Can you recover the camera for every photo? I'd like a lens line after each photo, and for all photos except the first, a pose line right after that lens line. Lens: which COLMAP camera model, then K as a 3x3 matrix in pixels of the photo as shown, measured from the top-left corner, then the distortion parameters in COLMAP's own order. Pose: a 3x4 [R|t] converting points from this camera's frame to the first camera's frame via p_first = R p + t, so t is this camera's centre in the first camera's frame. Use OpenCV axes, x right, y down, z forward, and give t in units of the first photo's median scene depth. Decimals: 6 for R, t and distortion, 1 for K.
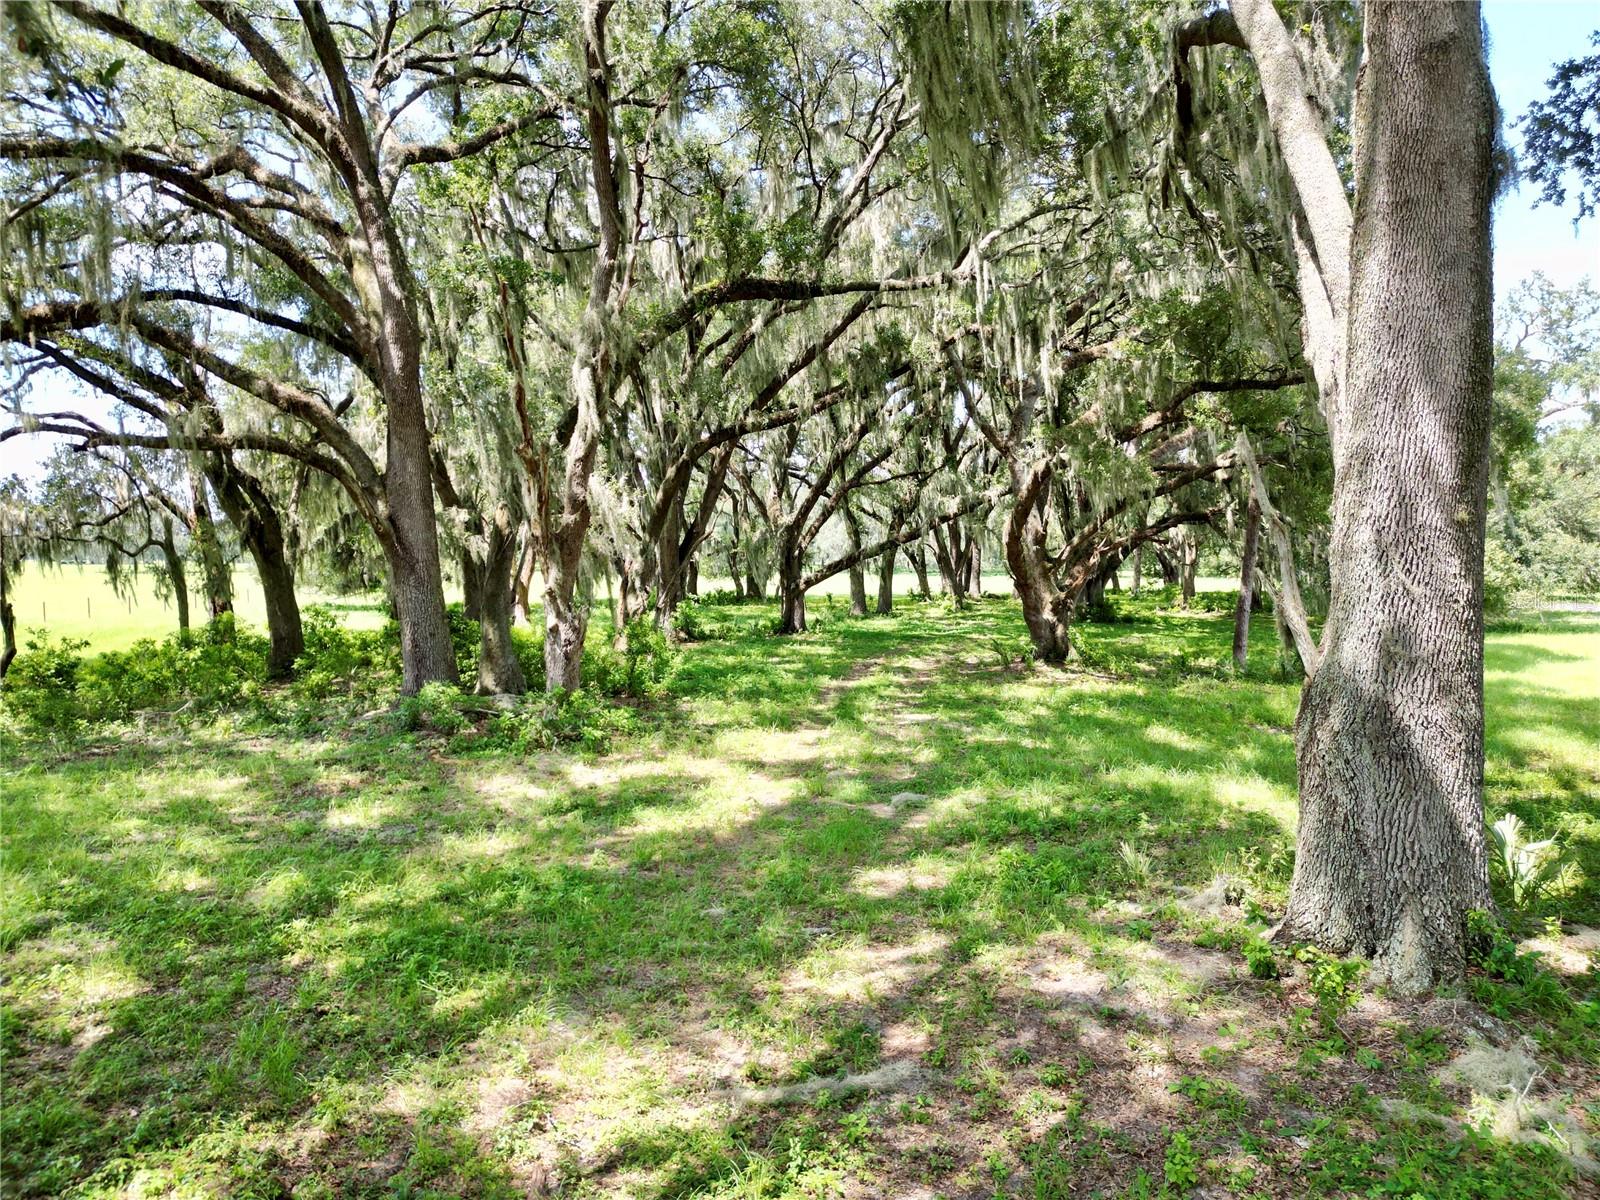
lens RADIAL K [[1116.1, 0, 800.0], [0, 1116.1, 600.0], [0, 0, 1]] dist [0.114816, -0.167293]
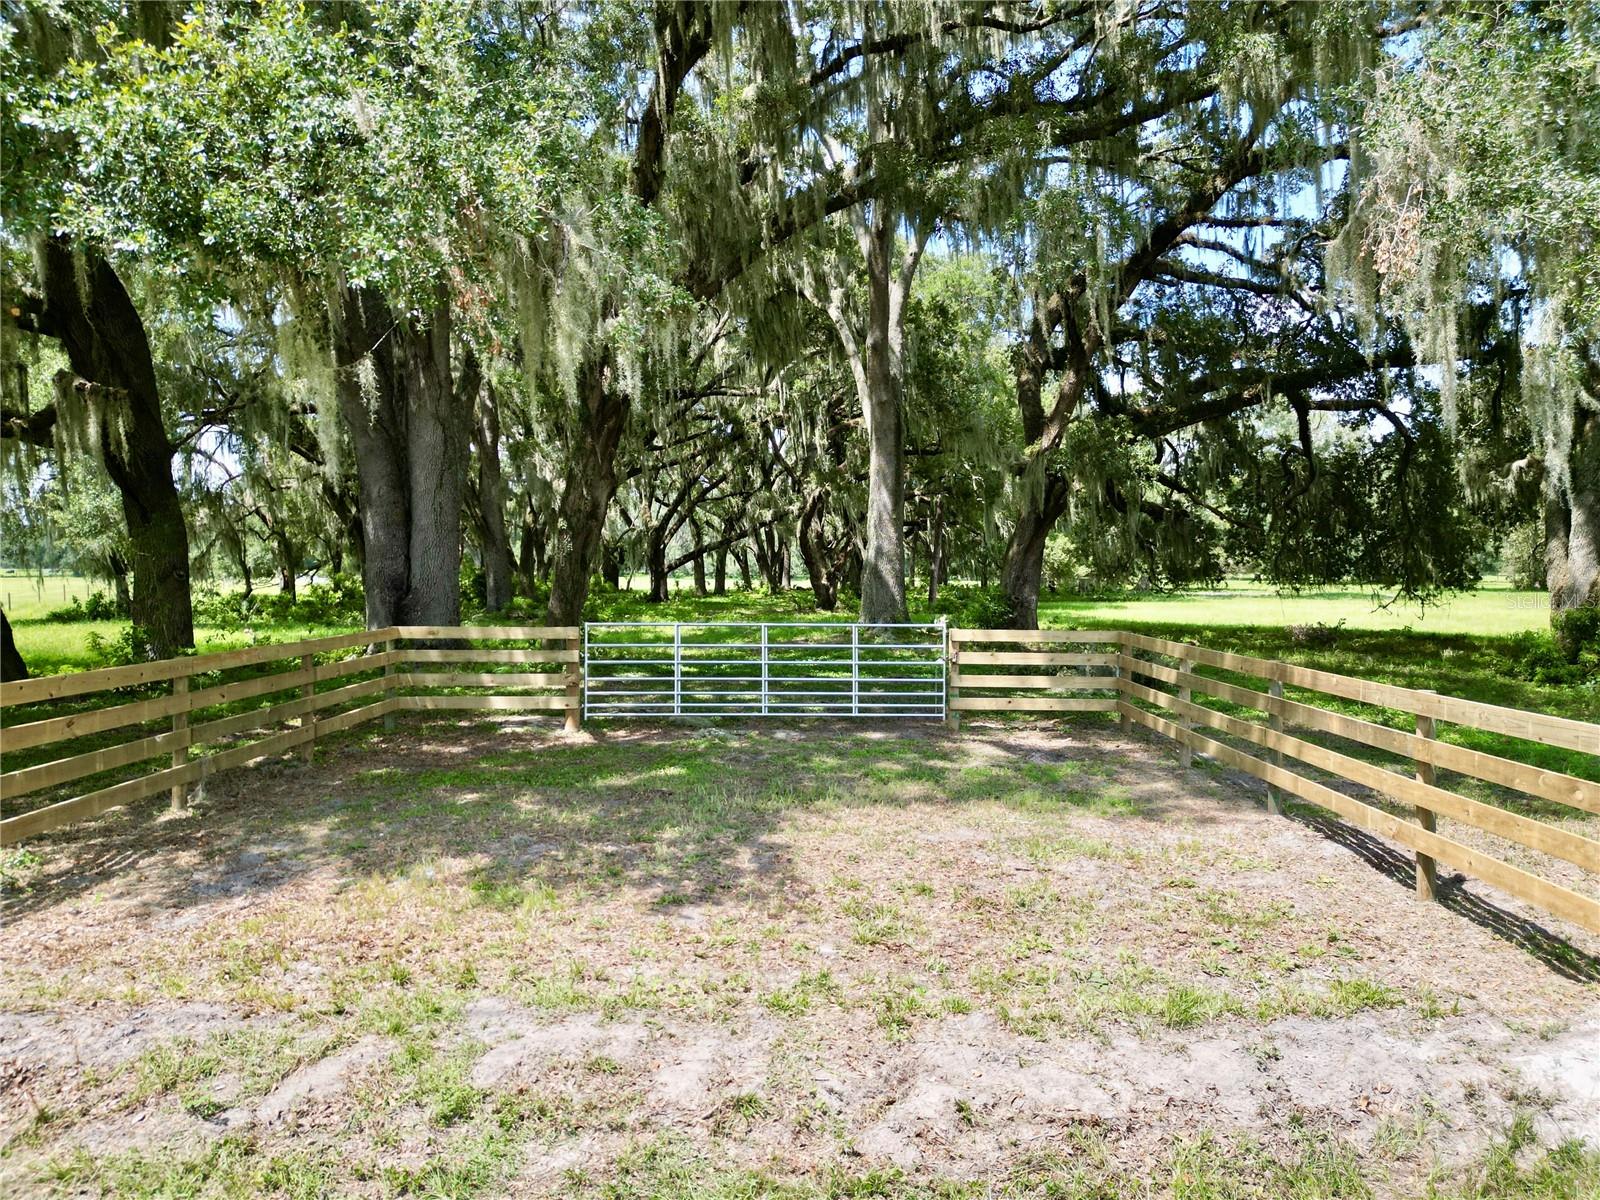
lens RADIAL K [[1116.1, 0, 800.0], [0, 1116.1, 600.0], [0, 0, 1]] dist [0.114816, -0.167293]
pose [[0.986691, -0.001314, 0.162602, -0.055535], [0.002976, 0.999946, -0.009981, 0.037372], [-0.162580, 0.010332, 0.986641, -0.413102]]
